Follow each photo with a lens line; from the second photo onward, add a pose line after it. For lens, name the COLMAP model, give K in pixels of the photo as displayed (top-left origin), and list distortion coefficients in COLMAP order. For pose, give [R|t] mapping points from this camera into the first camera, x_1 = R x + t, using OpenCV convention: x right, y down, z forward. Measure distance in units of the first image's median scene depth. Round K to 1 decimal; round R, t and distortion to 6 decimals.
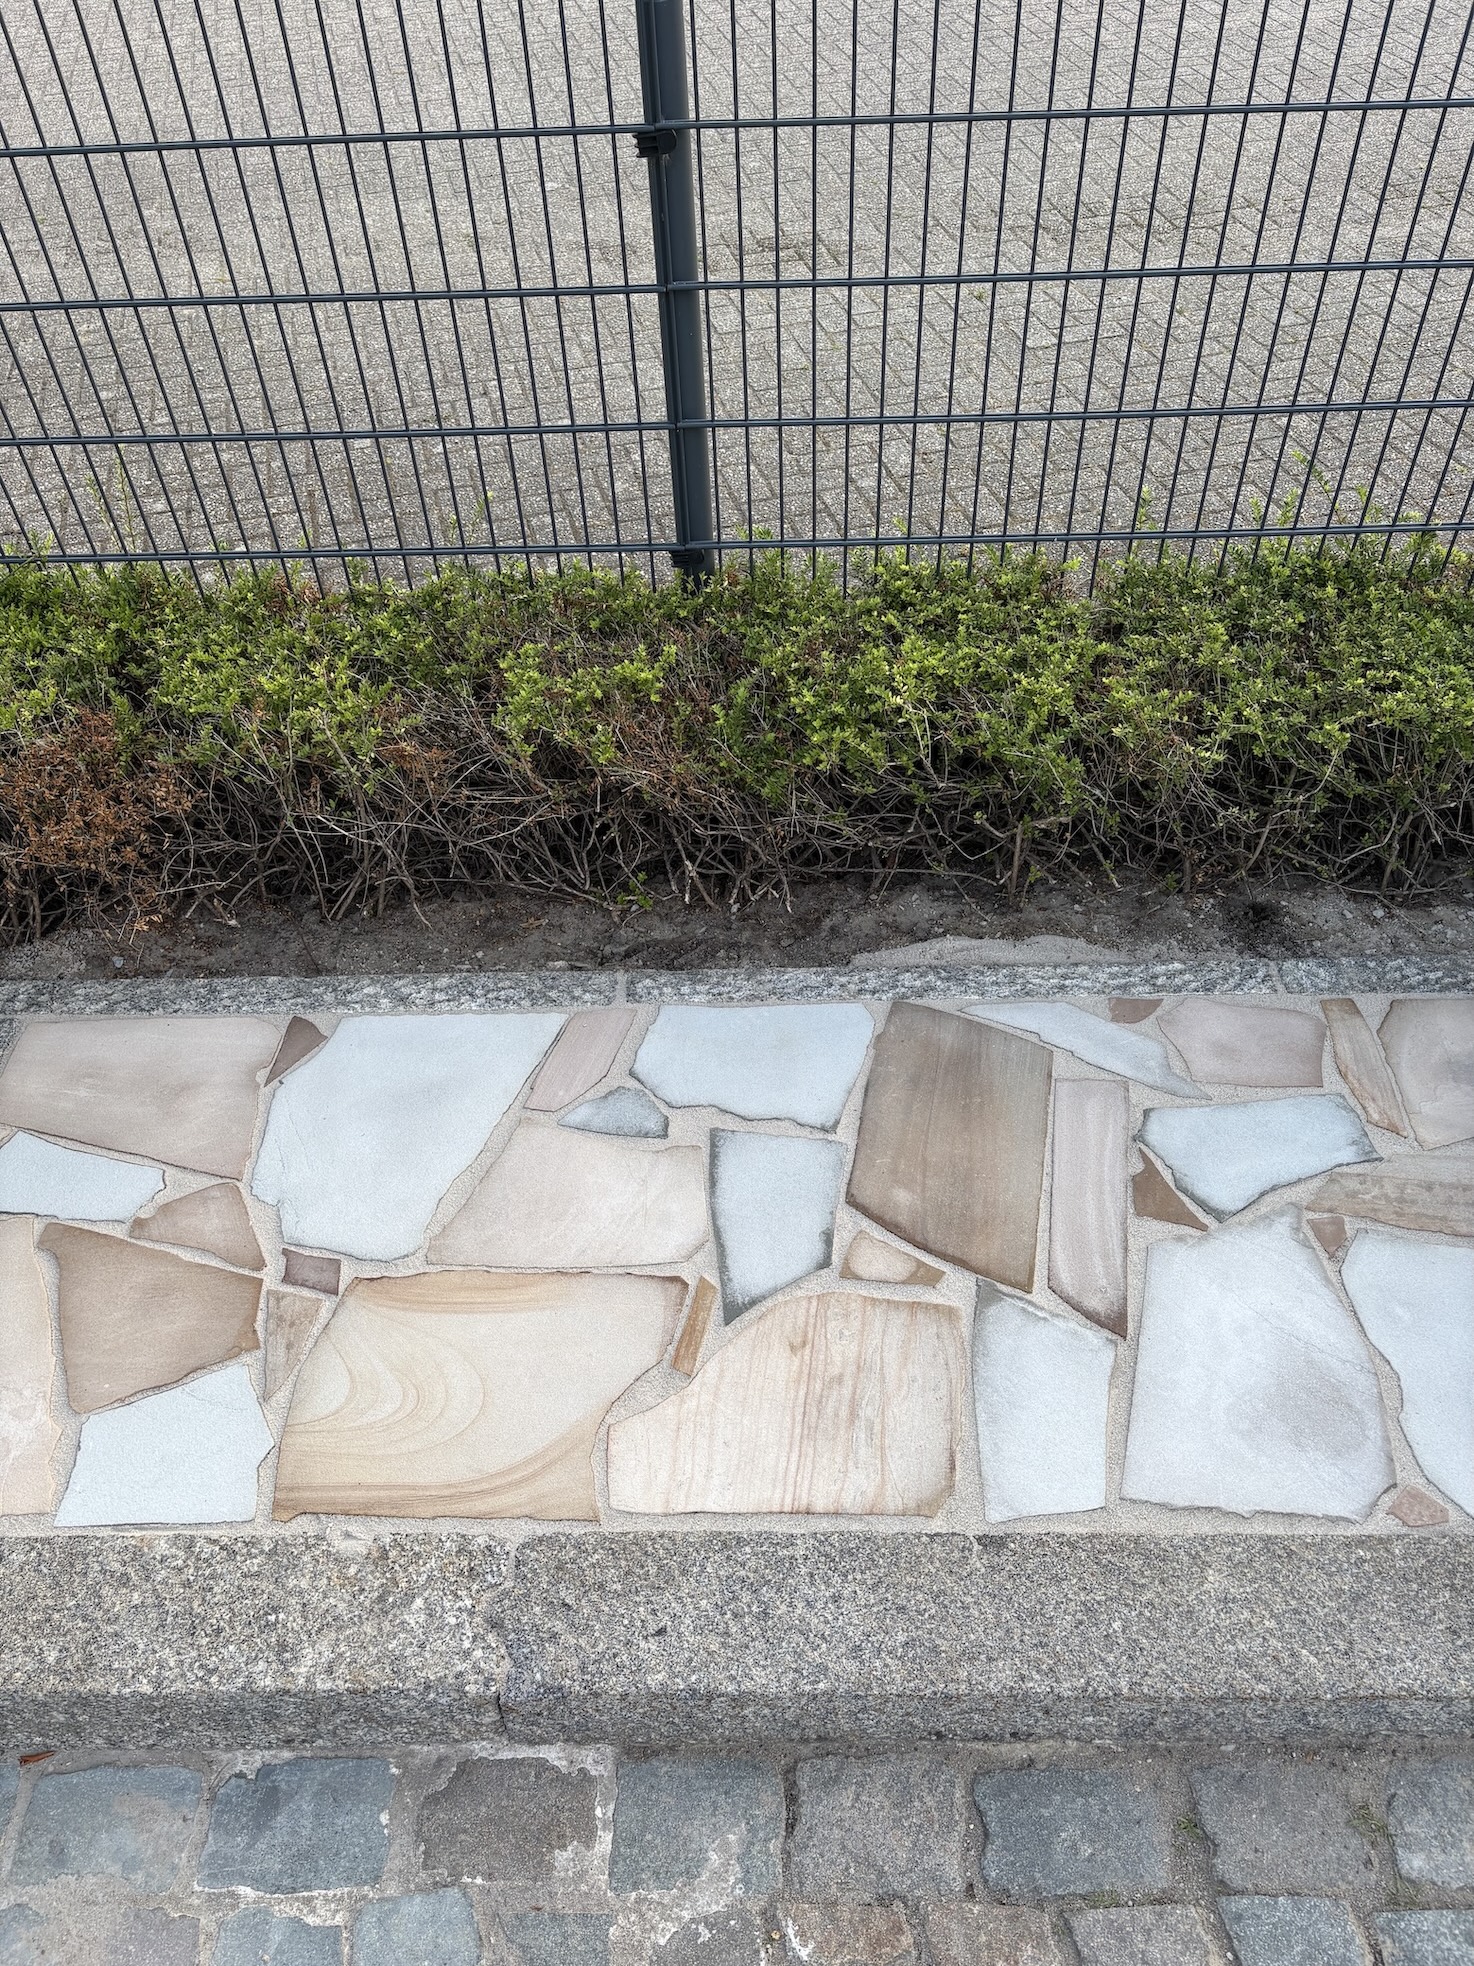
lens RADIAL K [[1448.3, 0, 737.0], [0, 1448.3, 983.0], [0, 0, 1]] dist [0.042928, -0.050022]
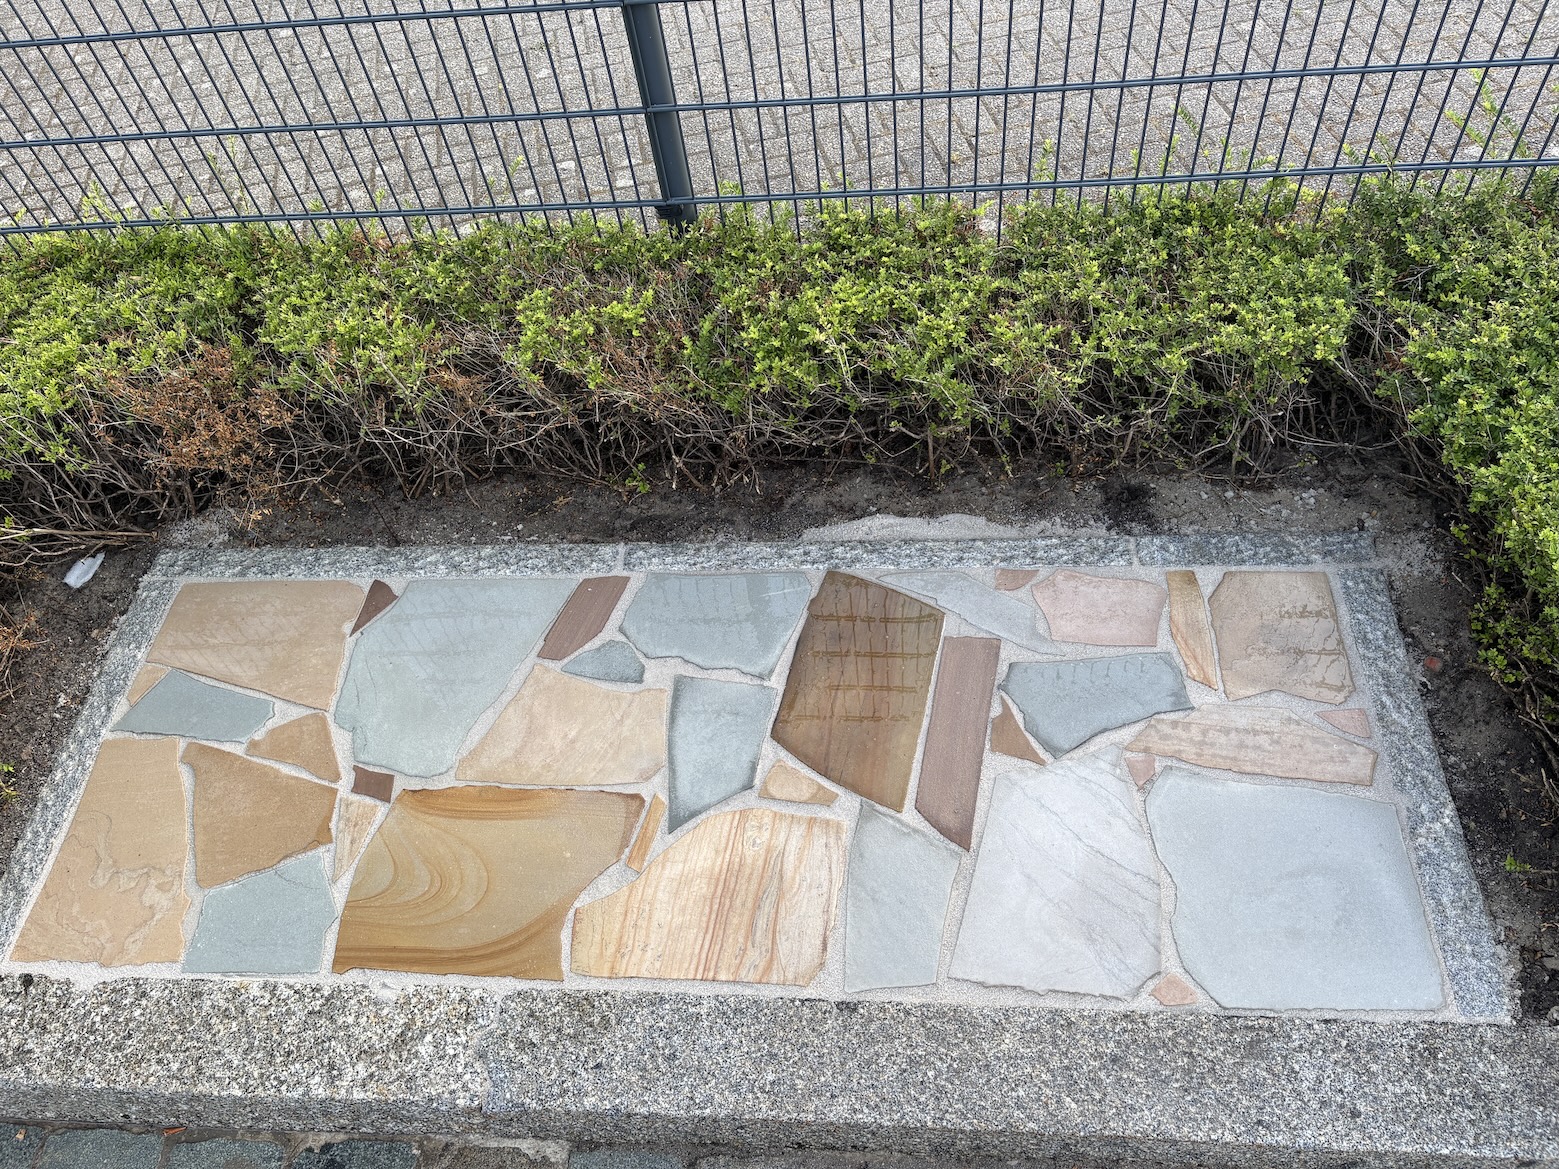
lens RADIAL K [[1148.5, 0, 780.7], [0, 1148.5, 579.8], [0, 0, 1]] dist [0.042928, -0.050022]
pose [[0.996787, 0.001933, -0.080077, 0.153523], [0.007139, 0.993587, 0.112848, -0.097490], [0.079781, -0.113057, 0.990380, -0.008116]]
